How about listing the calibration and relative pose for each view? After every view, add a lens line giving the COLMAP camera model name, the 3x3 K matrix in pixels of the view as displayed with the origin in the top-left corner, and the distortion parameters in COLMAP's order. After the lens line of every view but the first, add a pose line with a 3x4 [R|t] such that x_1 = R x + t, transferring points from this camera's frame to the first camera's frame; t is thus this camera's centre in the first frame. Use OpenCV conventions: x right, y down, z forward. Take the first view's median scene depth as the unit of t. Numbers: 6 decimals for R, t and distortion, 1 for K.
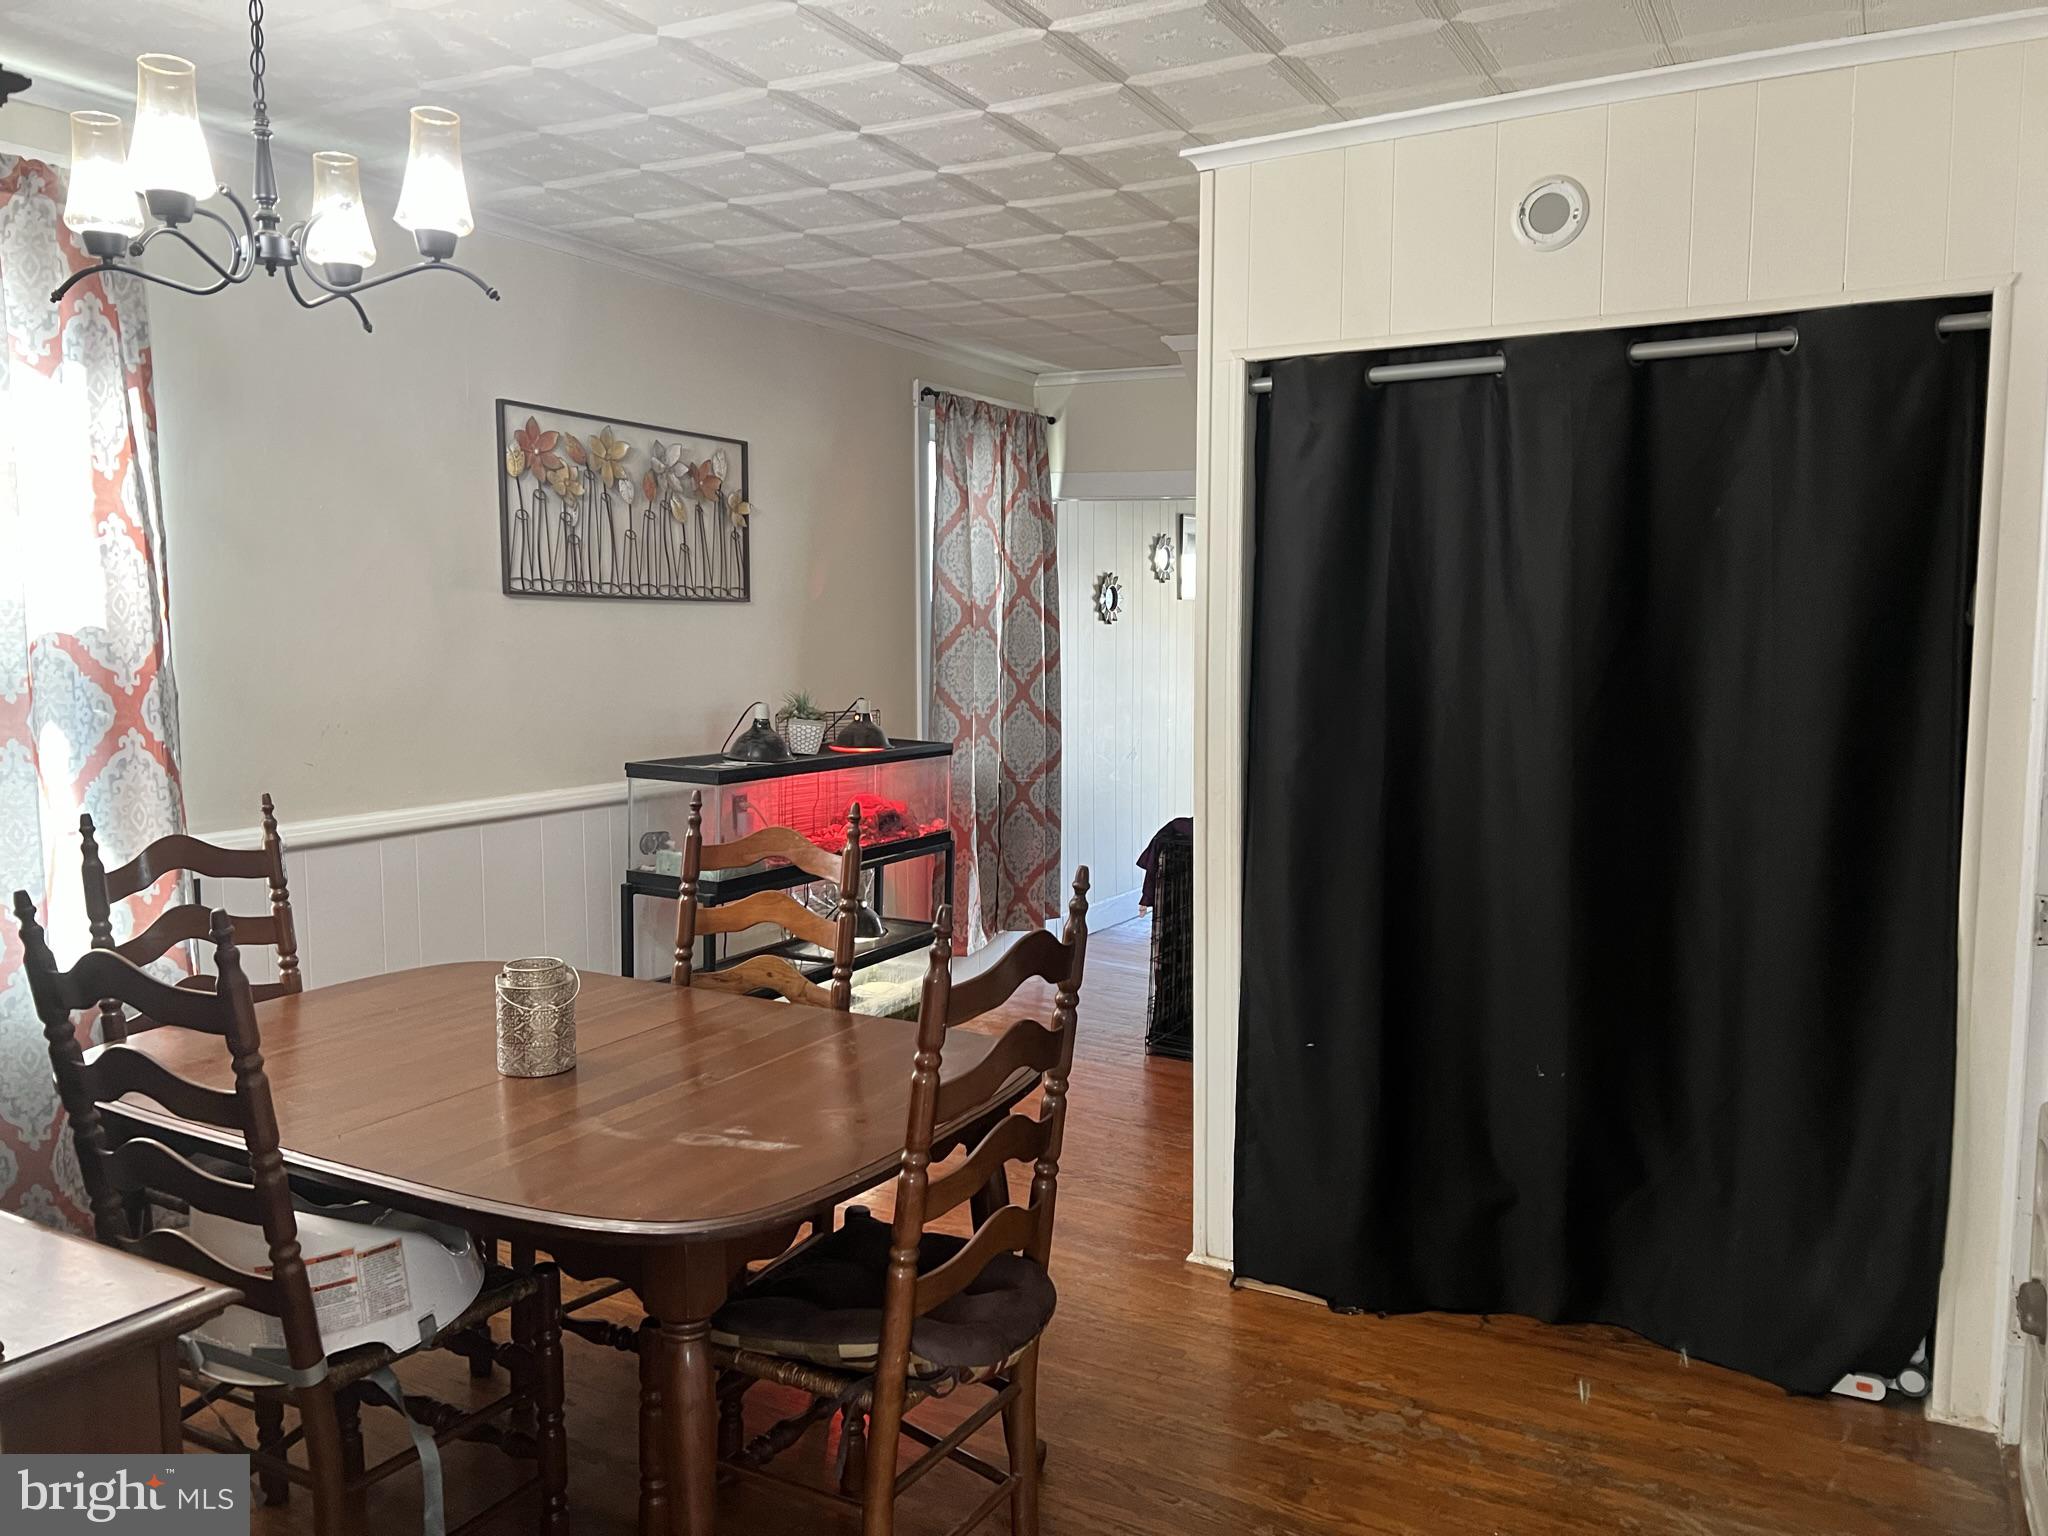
lens RADIAL K [[1551.5, 0, 1021.2], [0, 1551.5, 777.7], [0, 0, 1]] dist [0.067280, -0.086210]
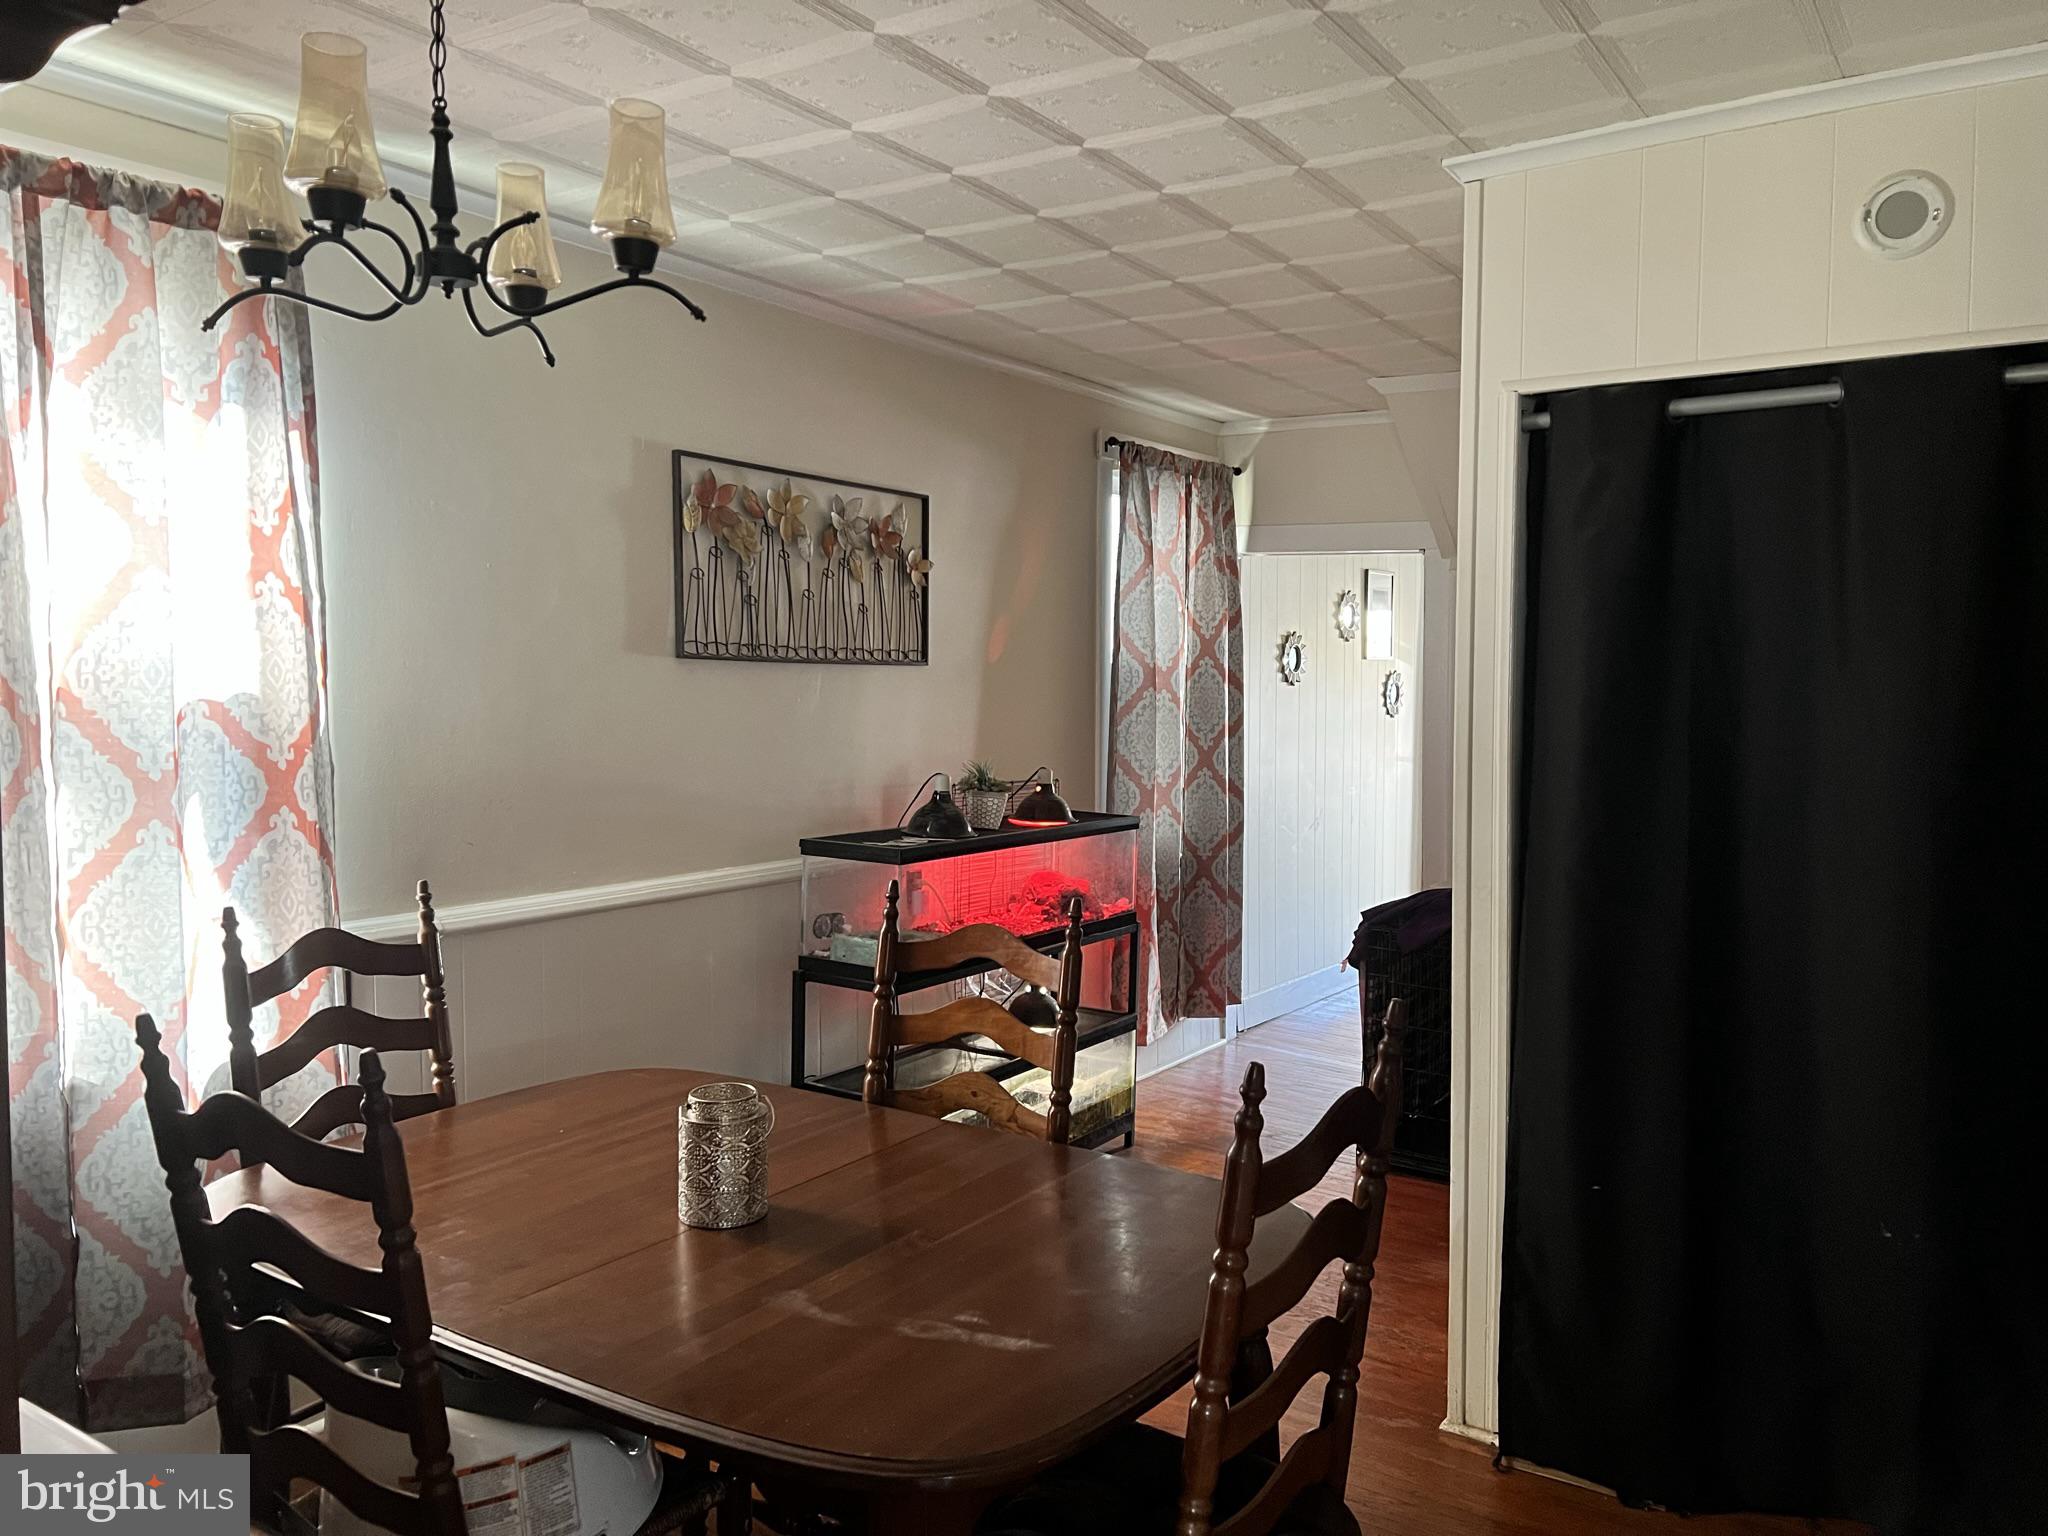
lens RADIAL K [[1523.5, 0, 1024.0], [0, 1523.5, 768.0], [0, 0, 1]] dist [0.065894, -0.087516]
pose [[0.997230, 0.006412, -0.074096, -0.068195], [-0.009373, 0.999168, -0.039682, -0.021397], [0.073780, 0.040267, 0.996461, 0.133714]]
